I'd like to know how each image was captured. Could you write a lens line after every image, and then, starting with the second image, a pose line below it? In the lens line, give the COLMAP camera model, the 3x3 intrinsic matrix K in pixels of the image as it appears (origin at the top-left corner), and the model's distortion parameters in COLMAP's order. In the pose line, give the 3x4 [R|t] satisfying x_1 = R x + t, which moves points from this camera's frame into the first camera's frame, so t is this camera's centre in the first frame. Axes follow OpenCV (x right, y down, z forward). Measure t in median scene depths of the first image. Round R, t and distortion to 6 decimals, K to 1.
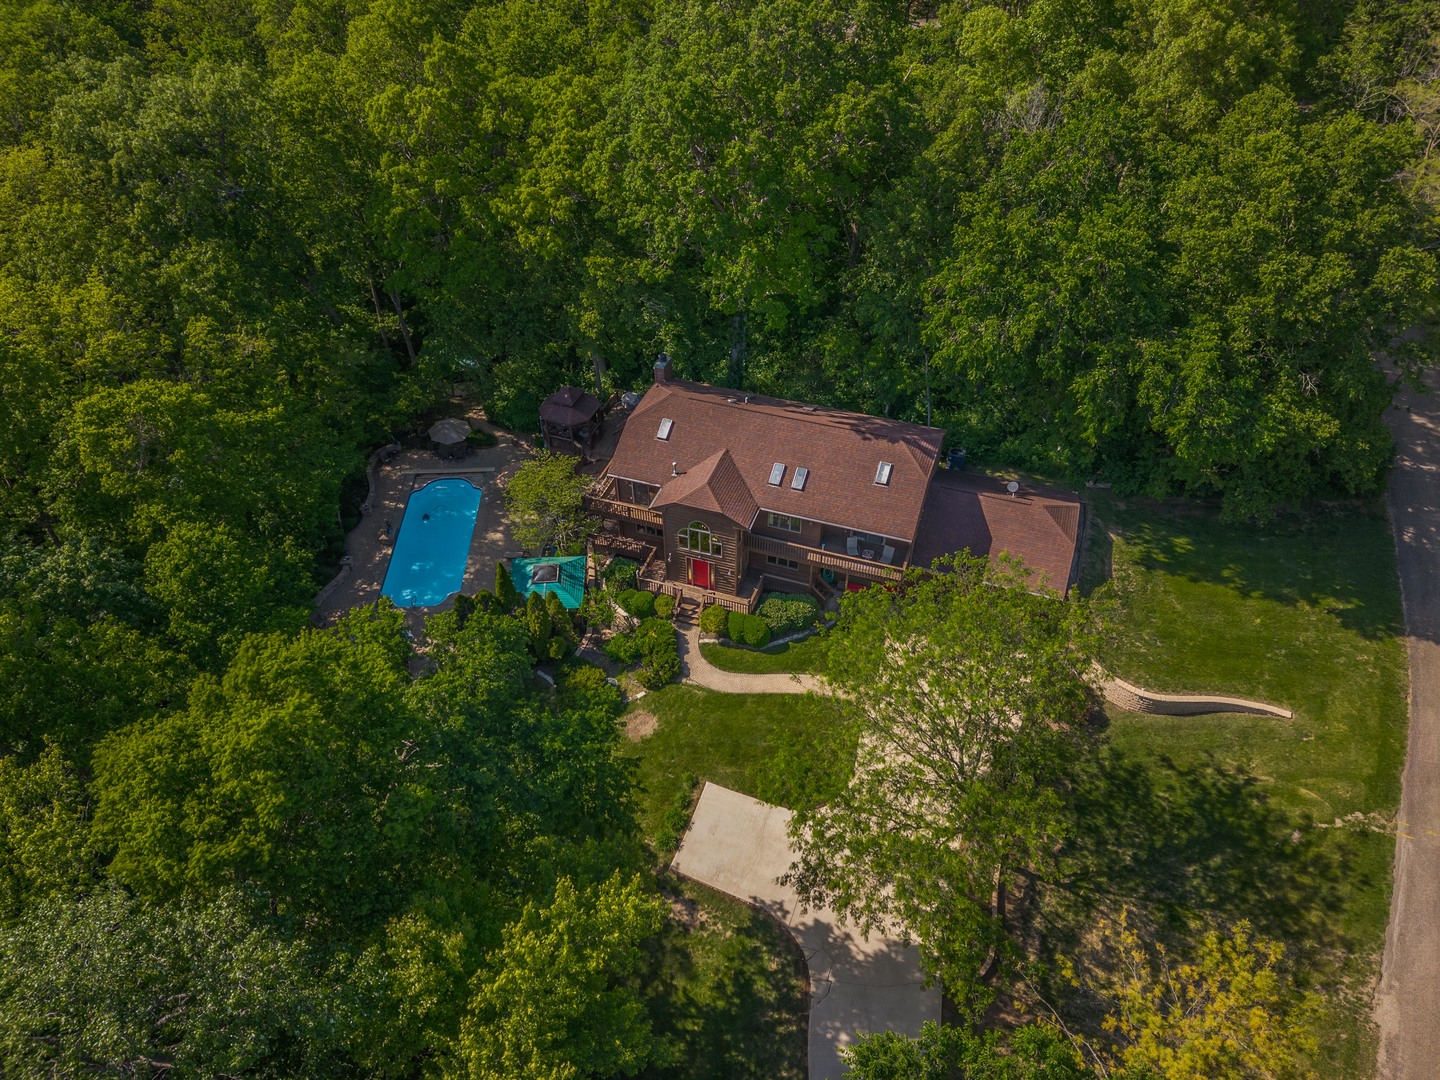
lens RADIAL K [[962.3, 0, 723.7], [0, 962.3, 541.2], [0, 0, 1]] dist [0.025852, -0.022314]
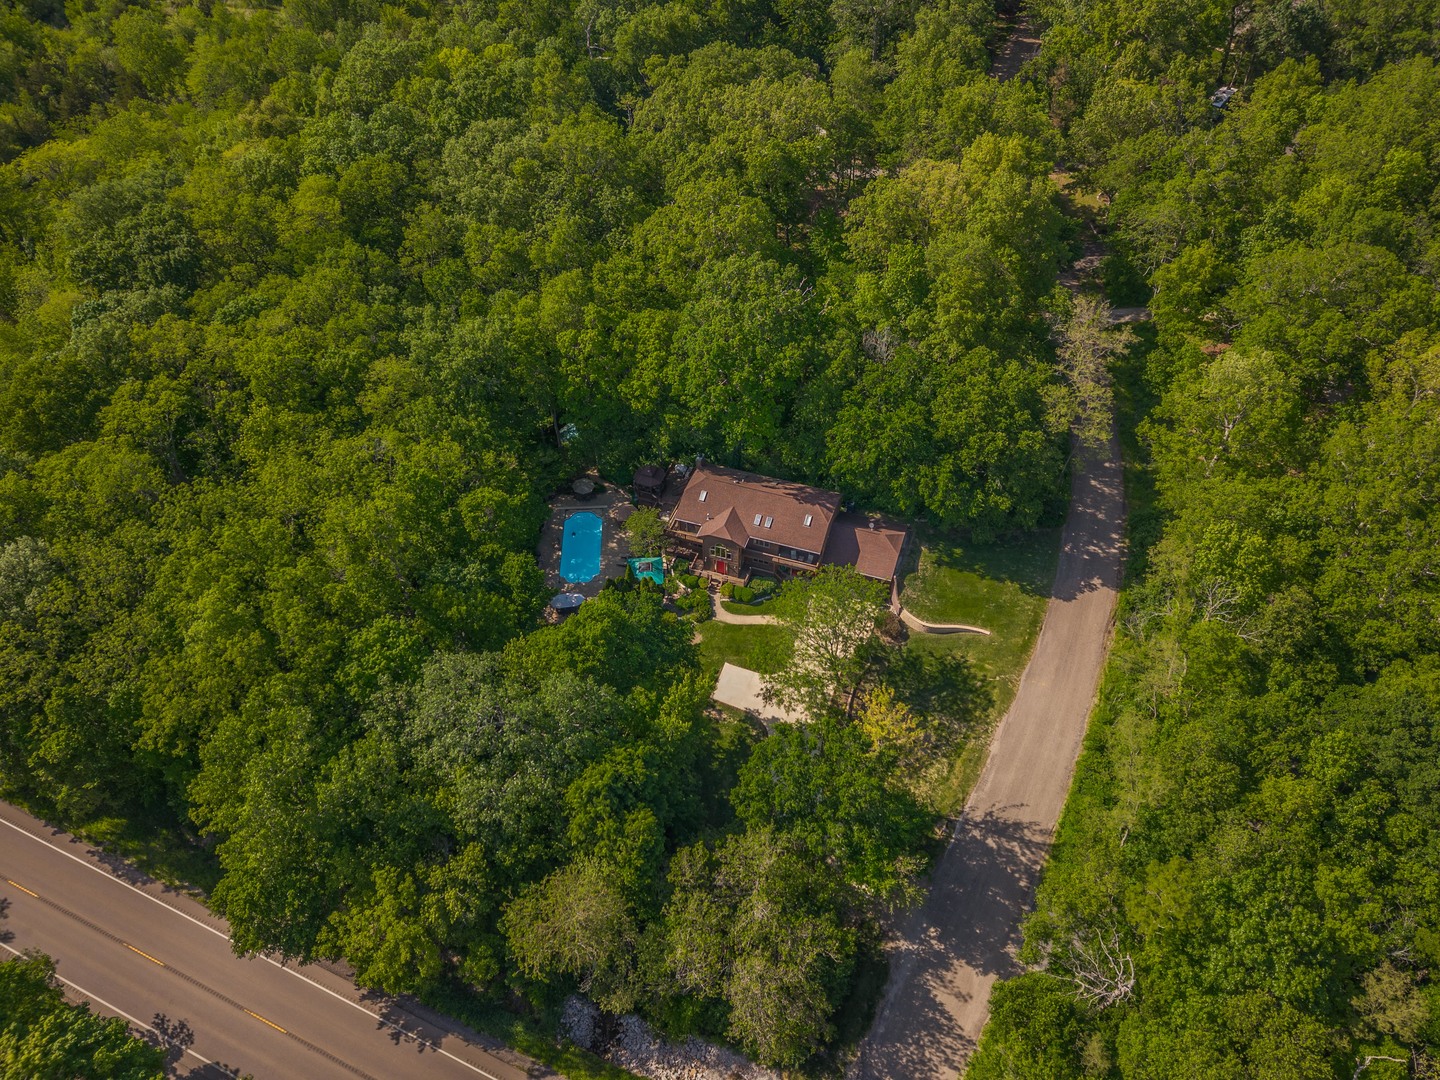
lens RADIAL K [[962.3, 0, 723.7], [0, 962.3, 541.2], [0, 0, 1]] dist [0.025852, -0.022314]
pose [[0.999997, -0.001144, 0.002226, -0.023128], [0.001026, 0.998623, 0.052459, -0.134695], [-0.002283, -0.052456, 0.998621, -1.091291]]
